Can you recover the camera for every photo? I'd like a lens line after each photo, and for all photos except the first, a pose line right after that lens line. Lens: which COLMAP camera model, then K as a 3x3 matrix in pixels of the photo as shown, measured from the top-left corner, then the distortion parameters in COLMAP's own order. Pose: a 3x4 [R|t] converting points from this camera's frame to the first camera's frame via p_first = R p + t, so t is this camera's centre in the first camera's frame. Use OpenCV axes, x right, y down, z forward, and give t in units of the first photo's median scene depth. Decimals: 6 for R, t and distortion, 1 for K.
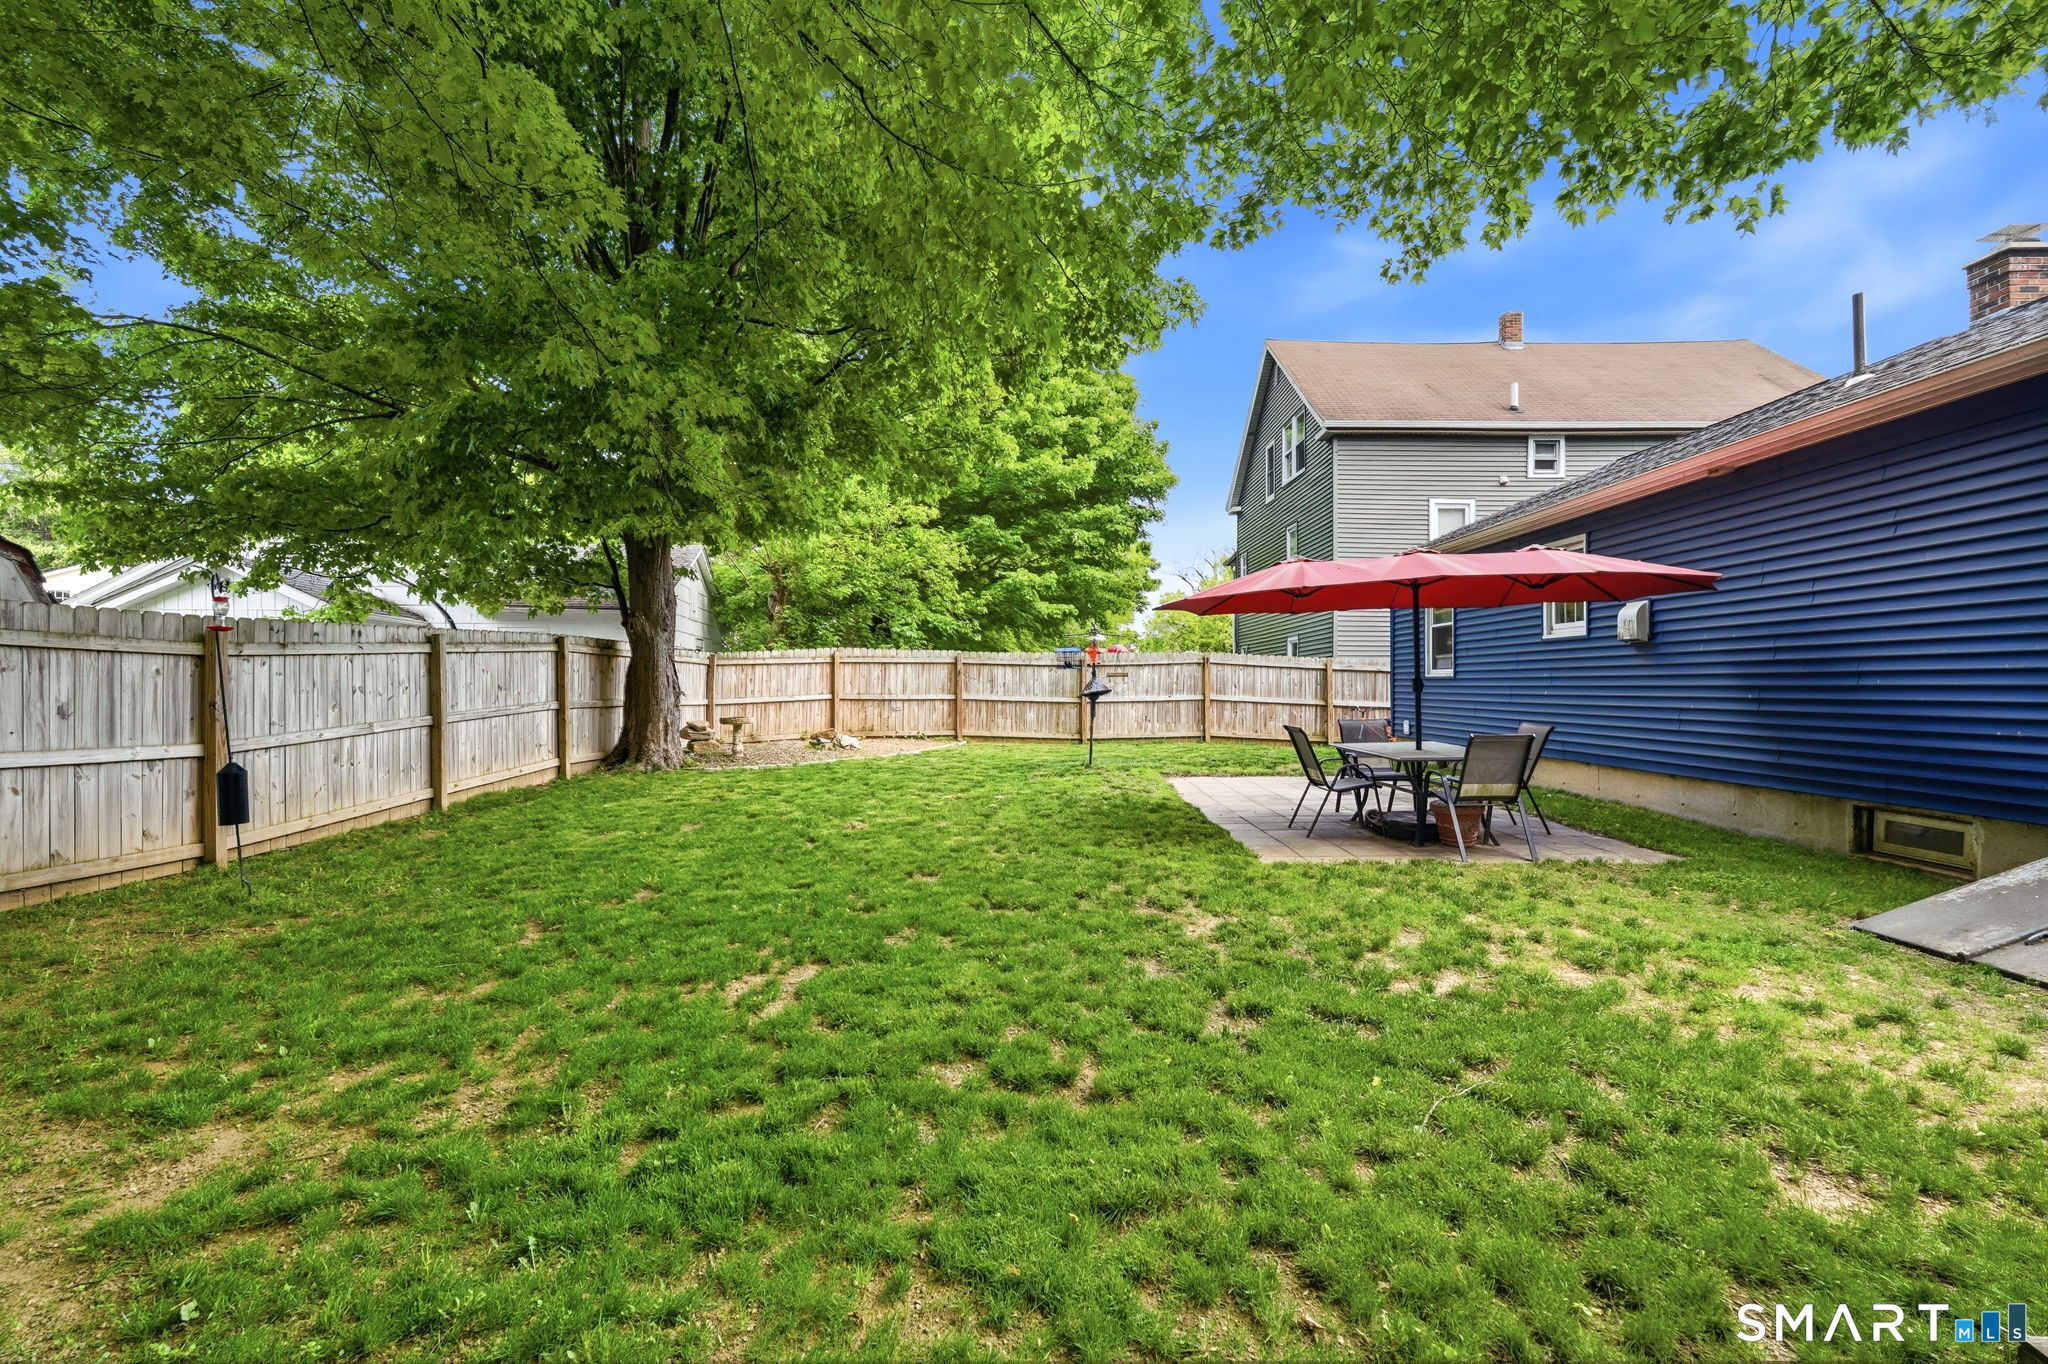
lens RADIAL K [[900.7, 0, 1024.0], [0, 900.7, 682.0], [0, 0, 1]] dist [0.000397, 0.000095]
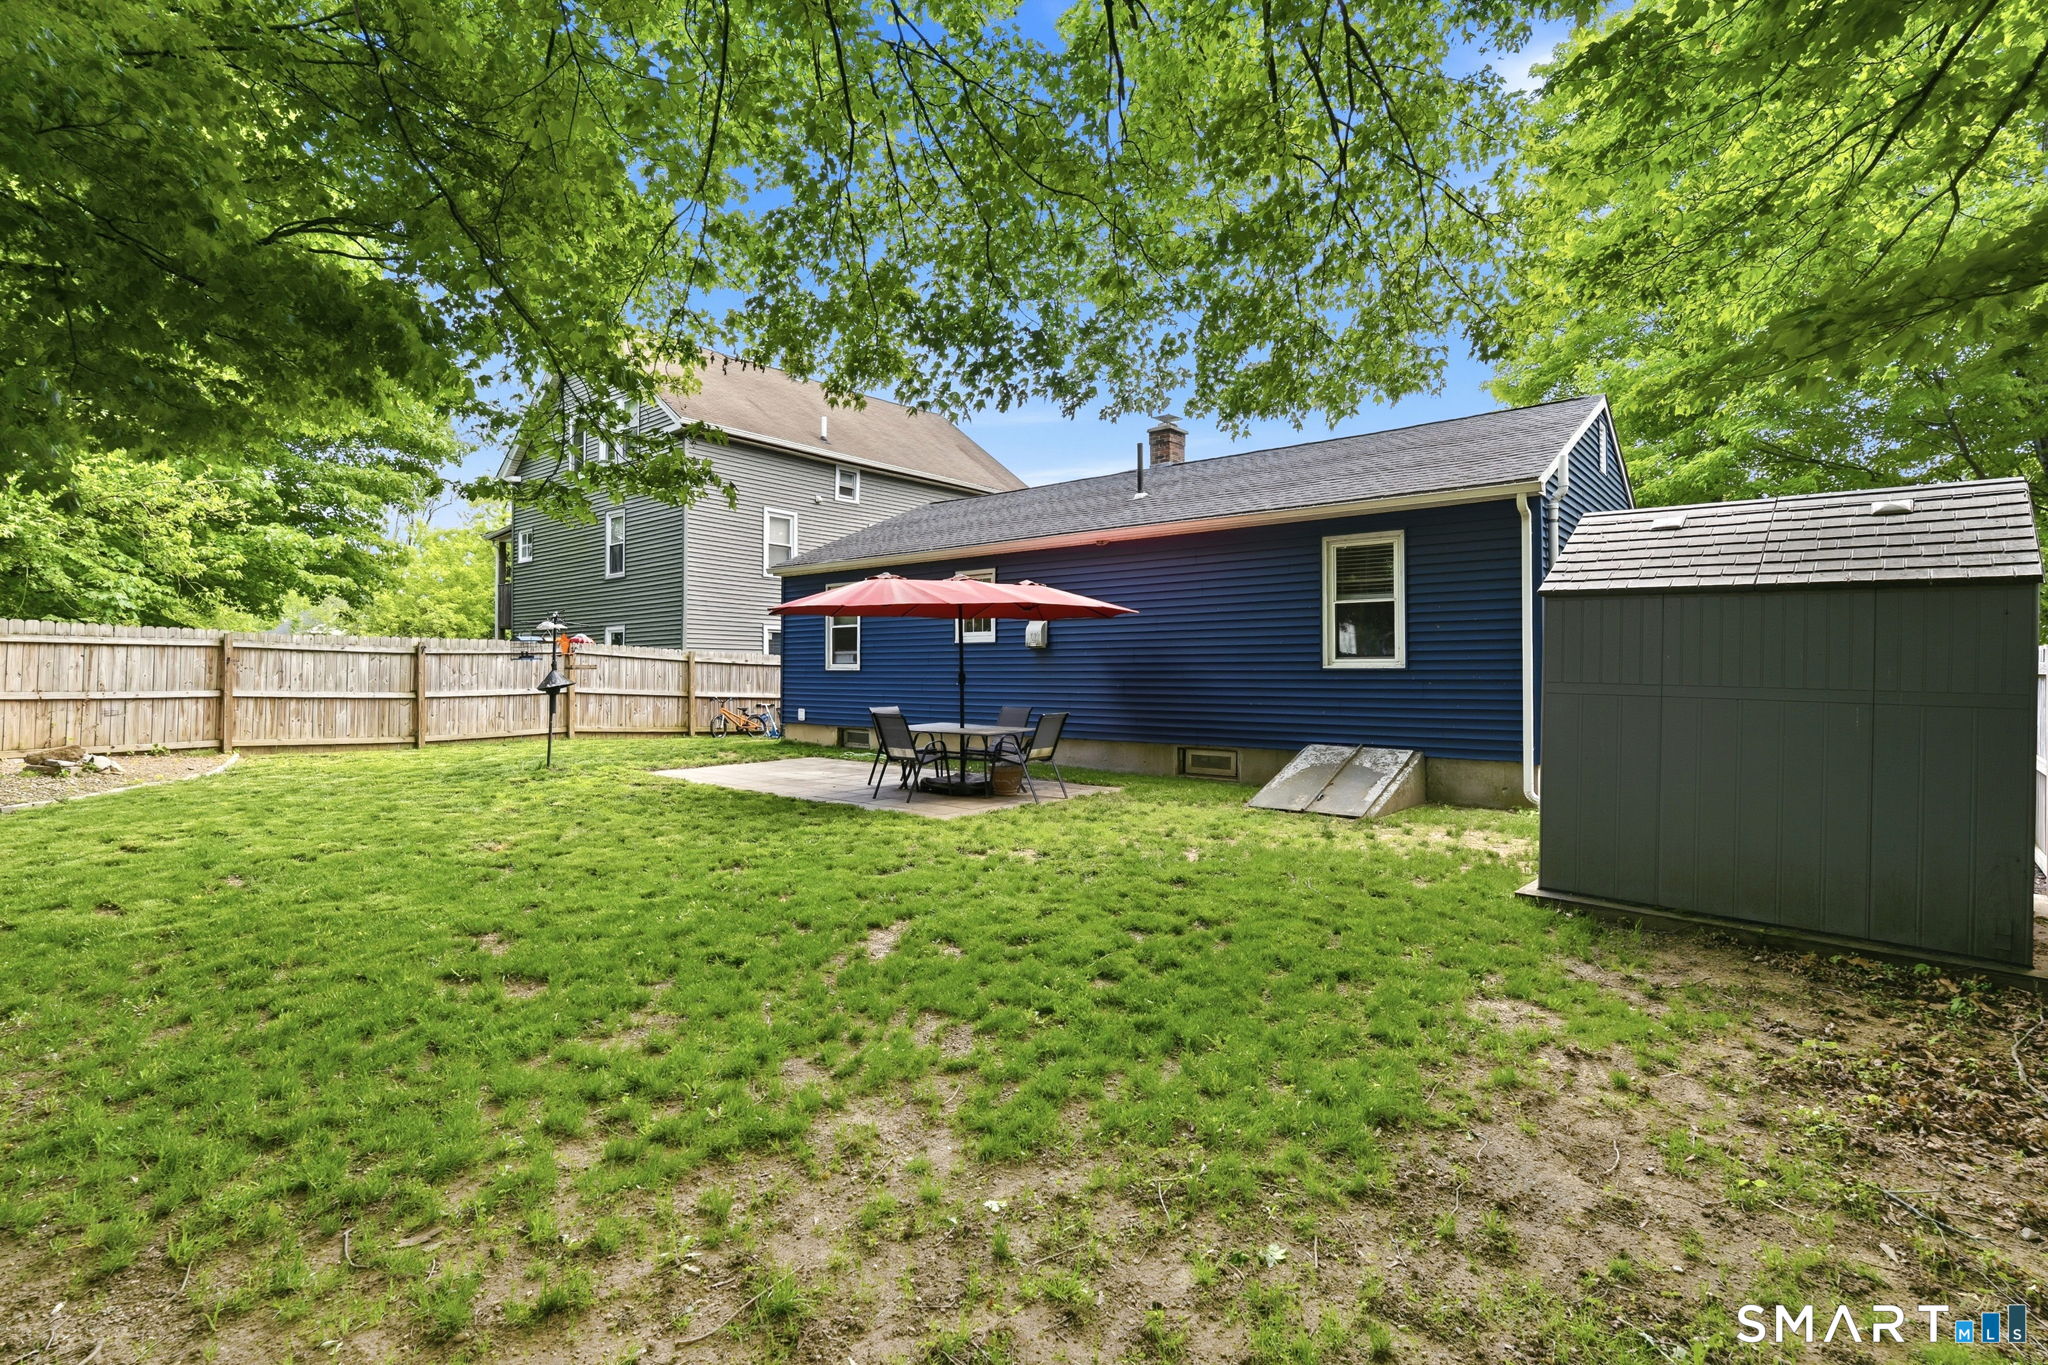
lens RADIAL K [[934.7, 0, 1024.0], [0, 934.7, 682.5], [0, 0, 1]] dist [0.001559, 0.000088]
pose [[0.645556, -0.006617, 0.763684, -0.282072], [-0.002890, 0.999934, 0.011107, -0.003555], [-0.763707, -0.009377, 0.645495, 0.025606]]
